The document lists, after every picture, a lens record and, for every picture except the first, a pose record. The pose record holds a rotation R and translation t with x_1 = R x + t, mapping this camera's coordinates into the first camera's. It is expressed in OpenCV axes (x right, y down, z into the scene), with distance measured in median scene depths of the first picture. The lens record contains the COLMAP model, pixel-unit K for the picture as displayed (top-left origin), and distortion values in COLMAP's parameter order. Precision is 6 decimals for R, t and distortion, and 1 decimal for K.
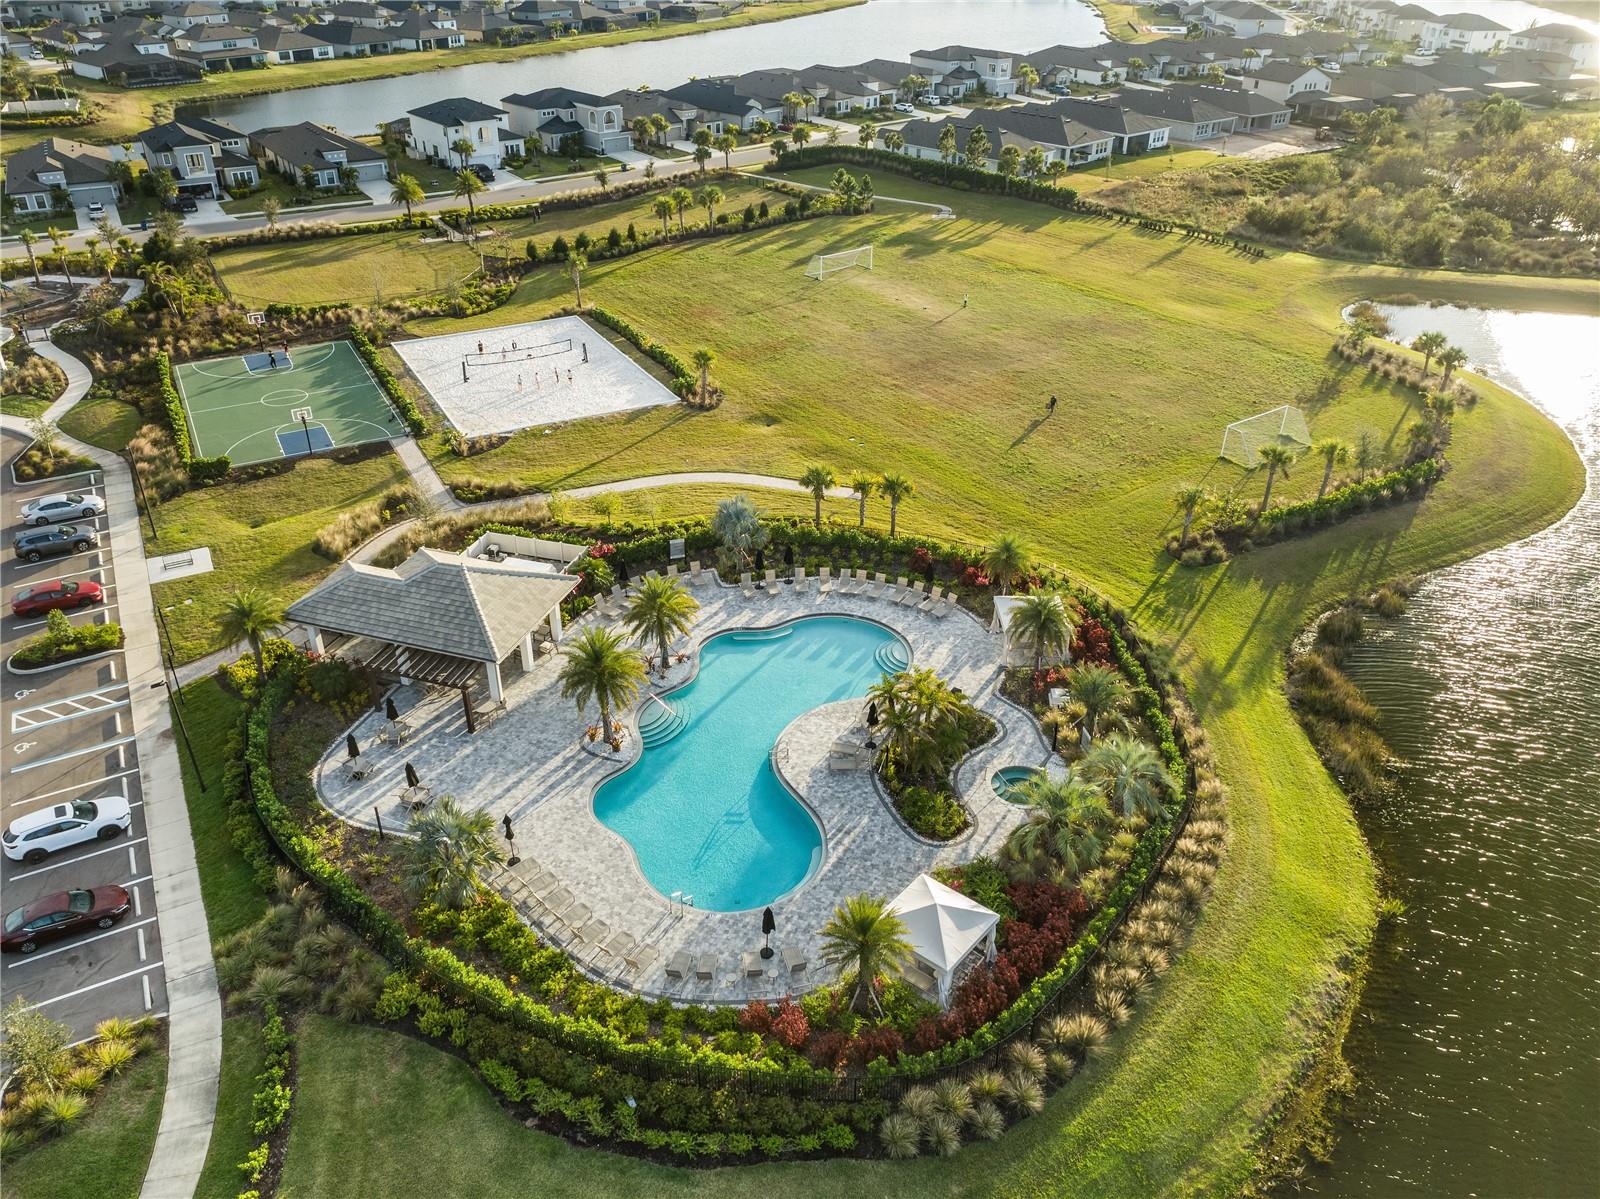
lens RADIAL K [[1196.8, 0, 807.6], [0, 1196.8, 596.4], [0, 0, 1]] dist [-0.023847, 0.003822]
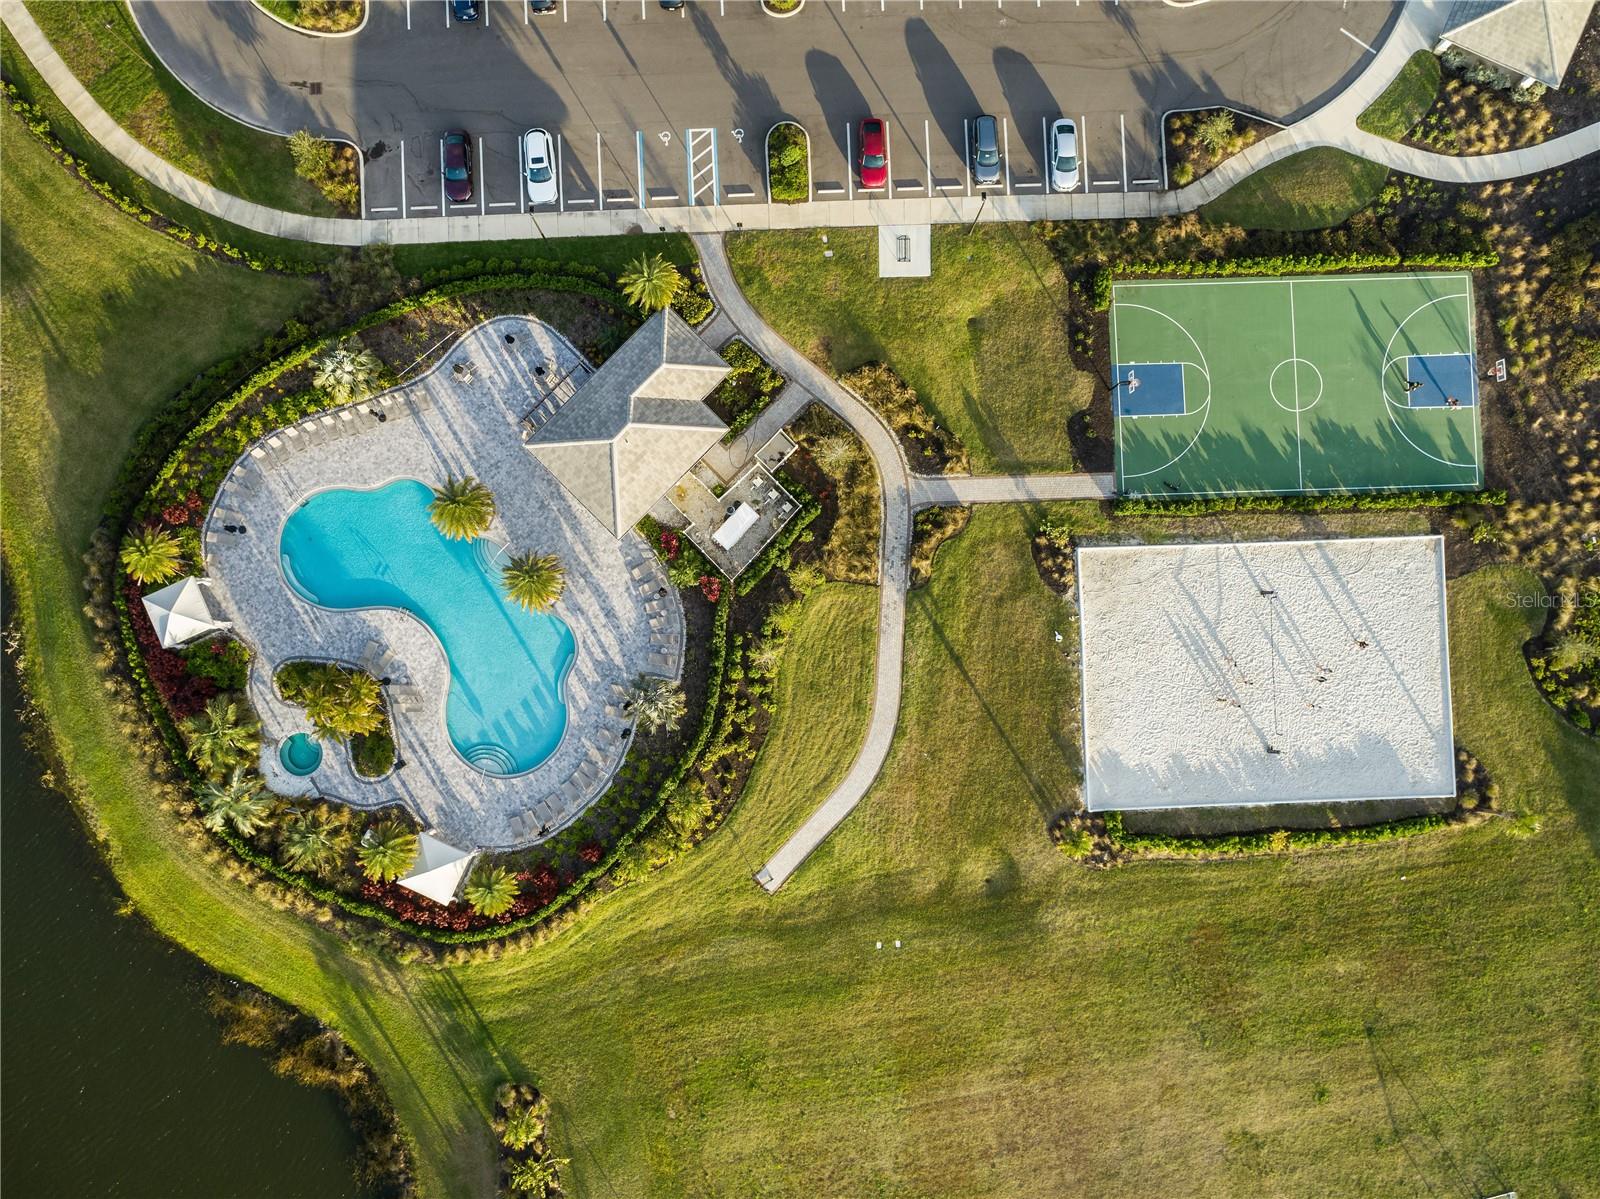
lens RADIAL K [[1196.8, 0, 807.6], [0, 1196.8, 596.4], [0, 0, 1]] dist [-0.023847, 0.003822]
pose [[-0.451503, 0.891616, -0.034154, -0.143750], [-0.475142, -0.207854, 0.855007, -0.876398], [0.755238, 0.402266, 0.517491, 0.428259]]
